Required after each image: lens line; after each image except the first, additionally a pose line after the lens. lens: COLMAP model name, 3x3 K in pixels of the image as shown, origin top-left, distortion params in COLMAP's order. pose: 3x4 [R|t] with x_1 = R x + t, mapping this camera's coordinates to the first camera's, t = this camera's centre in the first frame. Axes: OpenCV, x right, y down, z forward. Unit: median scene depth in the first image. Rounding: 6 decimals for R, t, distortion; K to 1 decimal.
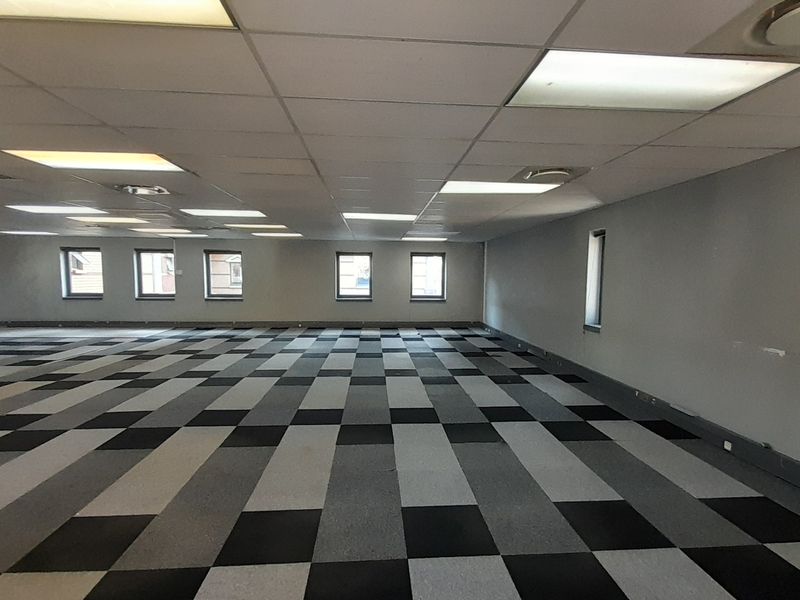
lens RADIAL K [[416.9, 0, 406.7], [0, 416.9, 300.3], [0, 0, 1]] dist [0.013391, -0.011912]
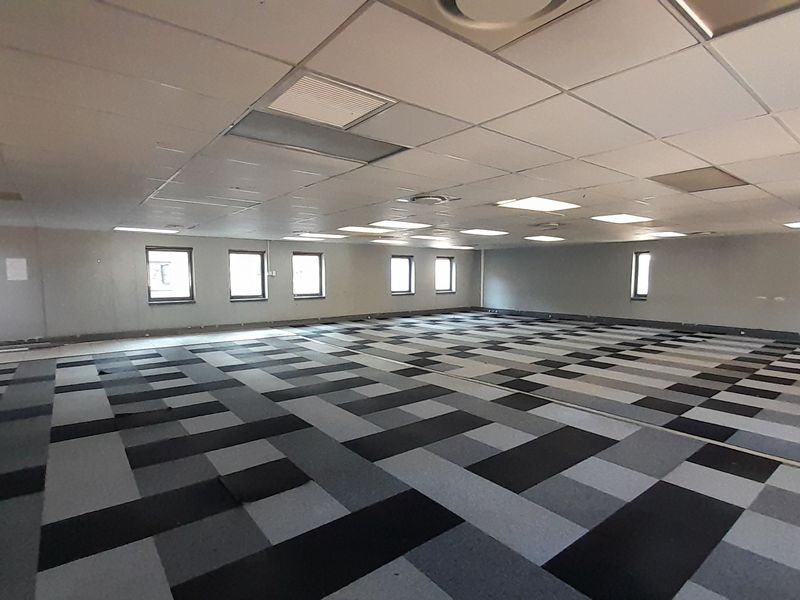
lens RADIAL K [[416.9, 0, 404.0], [0, 416.9, 306.5], [0, 0, 1]] dist [0.013391, -0.011912]
pose [[0.830647, -0.052589, 0.554311, -0.805812], [0.041272, 0.998606, 0.032894, -0.005814], [-0.555268, -0.004446, 0.831659, -0.026141]]
